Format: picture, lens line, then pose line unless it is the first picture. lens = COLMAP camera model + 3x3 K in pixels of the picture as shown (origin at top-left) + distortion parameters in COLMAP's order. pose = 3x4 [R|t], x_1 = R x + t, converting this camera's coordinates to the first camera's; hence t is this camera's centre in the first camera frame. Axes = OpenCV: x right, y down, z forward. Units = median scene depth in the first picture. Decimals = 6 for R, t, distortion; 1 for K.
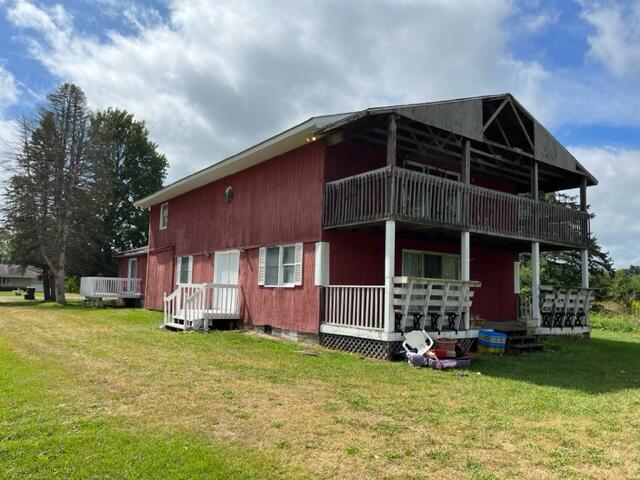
lens RADIAL K [[499.9, 0, 320.3], [0, 499.9, 240.5], [0, 0, 1]] dist [0.055970, -0.069001]
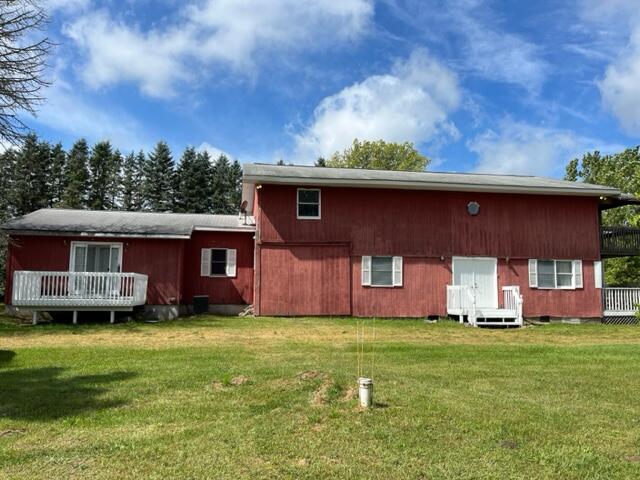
lens RADIAL K [[499.9, 0, 316.3], [0, 499.9, 259.0], [0, 0, 1]] dist [0.055970, -0.069001]
pose [[0.449989, 0.046186, 0.891839, -1.708296], [-0.087748, 0.996116, -0.007312, 0.080178], [-0.888712, -0.074967, 0.452294, 0.975398]]
